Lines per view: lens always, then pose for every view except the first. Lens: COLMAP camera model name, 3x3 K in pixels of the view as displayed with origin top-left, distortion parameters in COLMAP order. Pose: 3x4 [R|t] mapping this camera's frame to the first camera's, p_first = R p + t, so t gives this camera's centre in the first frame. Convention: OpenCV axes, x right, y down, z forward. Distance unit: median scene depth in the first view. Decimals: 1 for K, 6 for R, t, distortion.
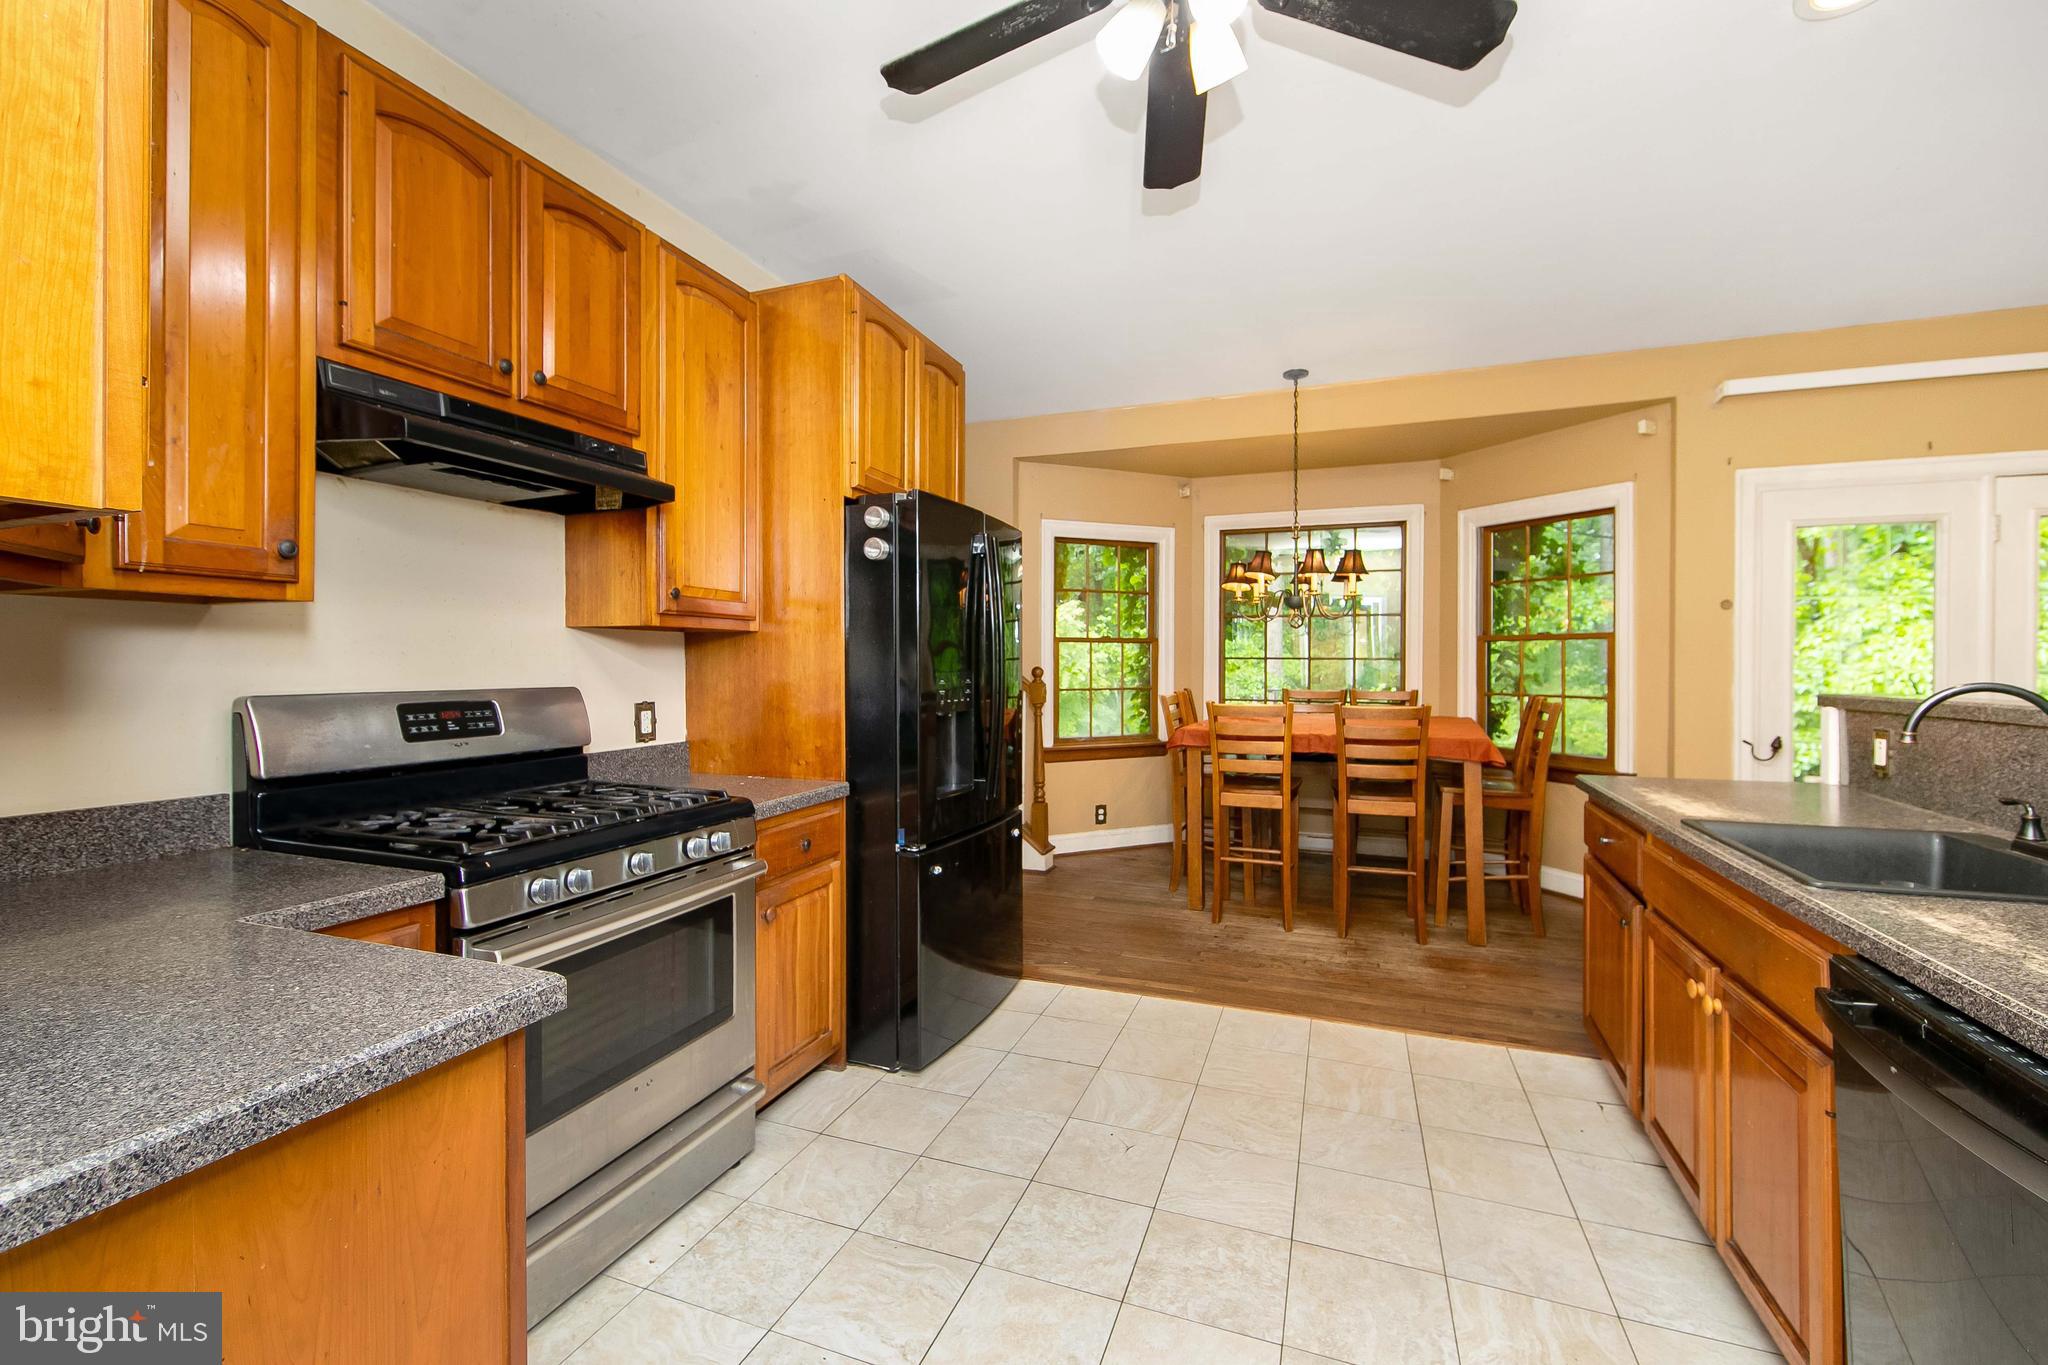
lens RADIAL K [[830.1, 0, 1036.2], [0, 830.1, 681.8], [0, 0, 1]] dist [-0.006143, -0.000538]
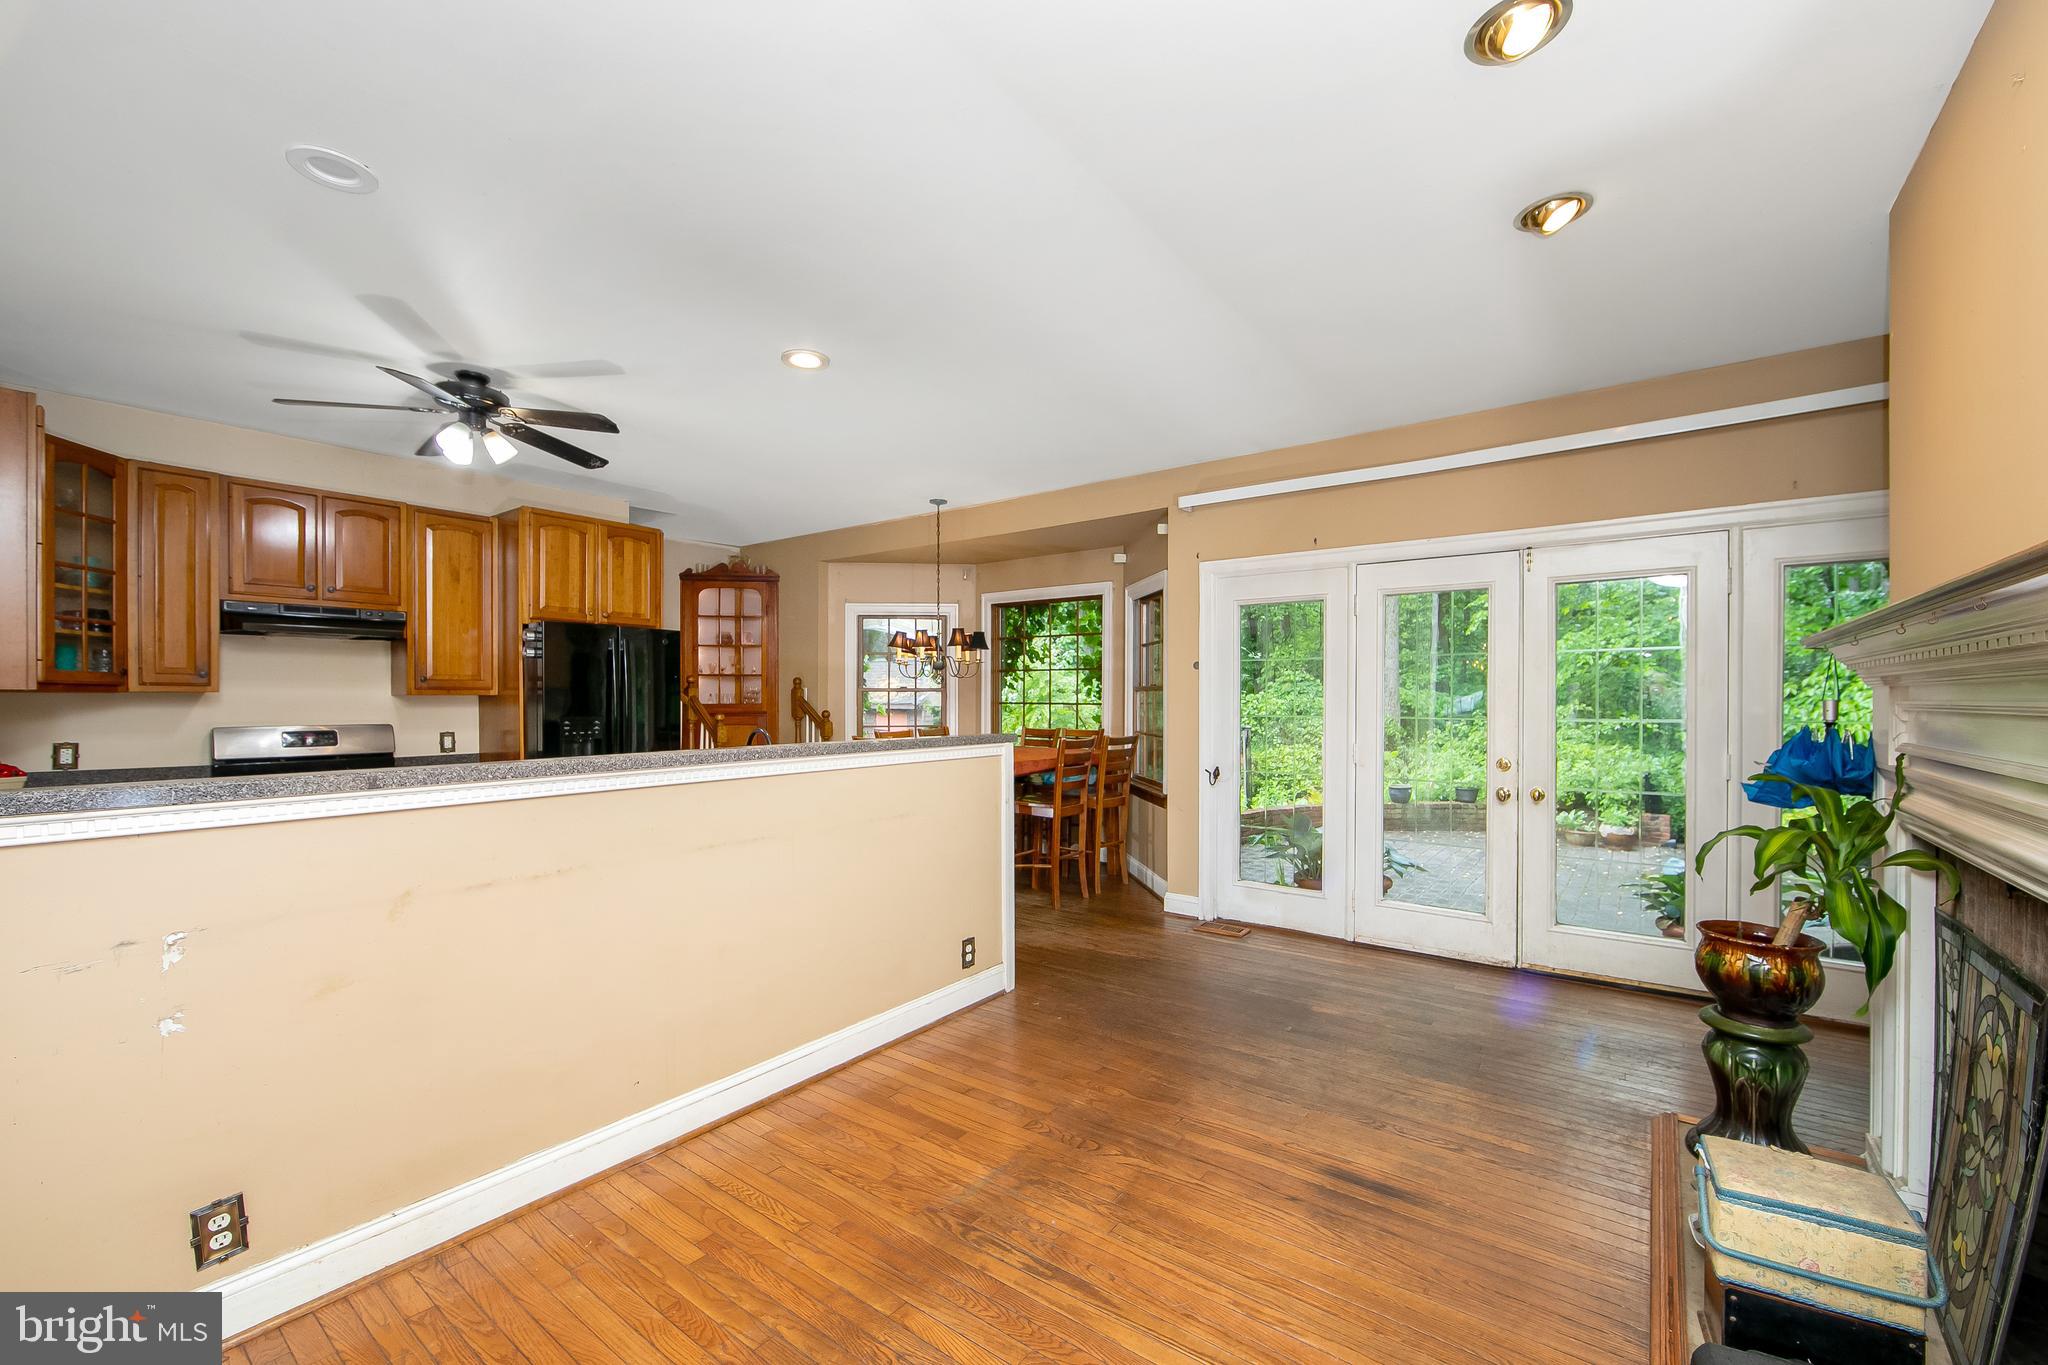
lens RADIAL K [[830.1, 0, 1036.2], [0, 830.1, 681.8], [0, 0, 1]] dist [-0.006143, -0.000538]
pose [[0.962141, -0.006539, -0.272473, 0.780641], [-0.004358, 0.999215, -0.039369, -0.012282], [0.272517, 0.039066, 0.961358, -0.269349]]
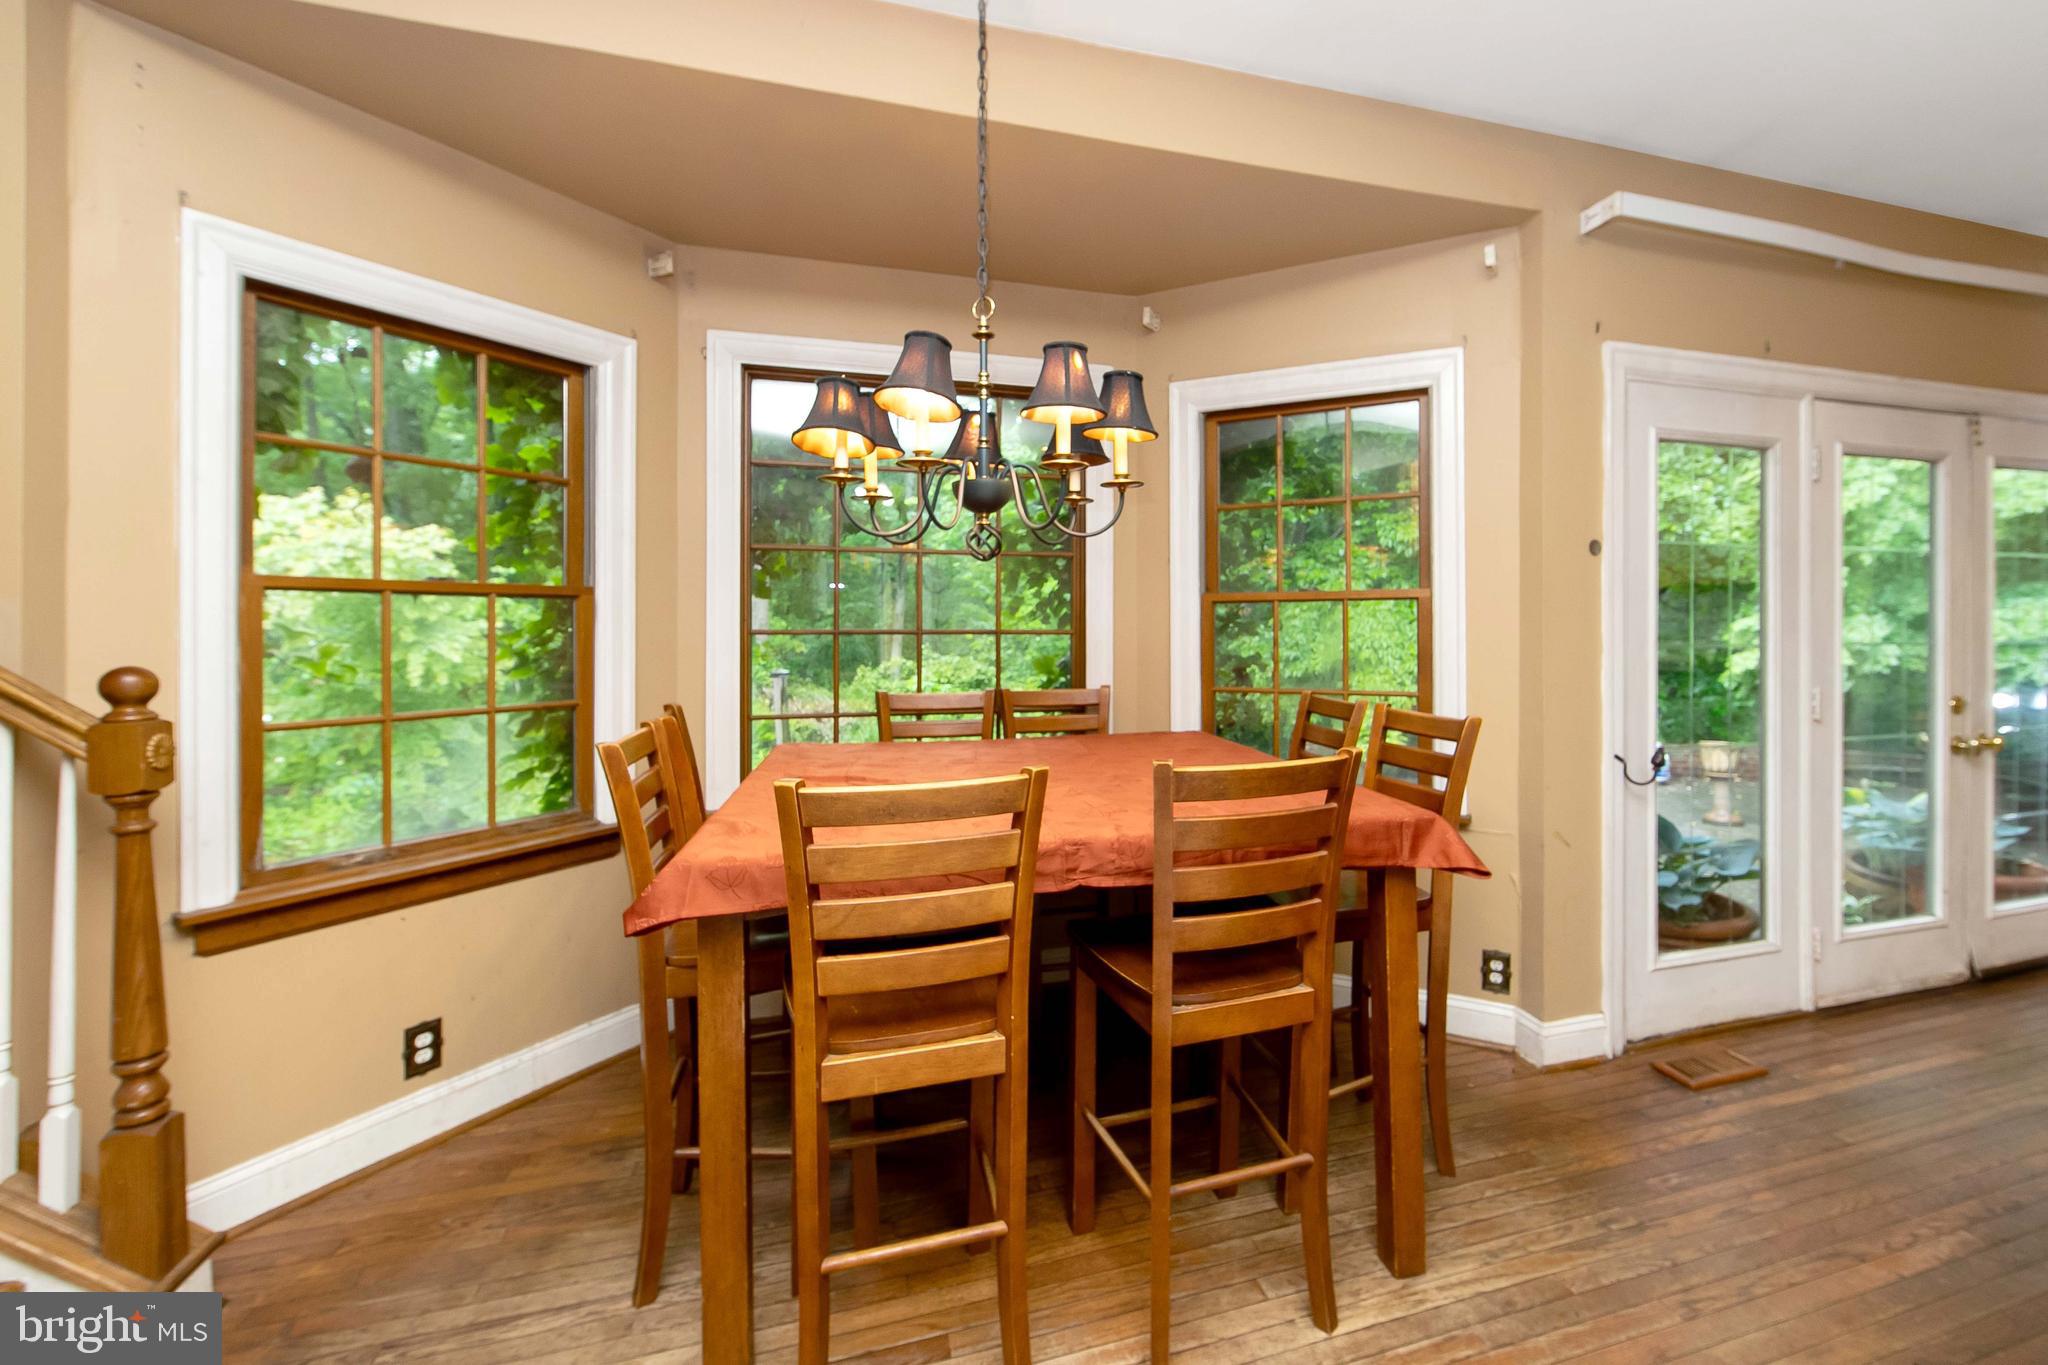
lens RADIAL K [[881.0, 0, 1102.8], [0, 881.0, 620.8], [0, 0, 1]] dist [-0.002269, -0.000367]
pose [[0.786838, 0.002321, 0.617155, 0.087034], [0.019621, 0.999393, -0.028773, -0.019695], [-0.616847, 0.034749, 0.786316, 0.573593]]
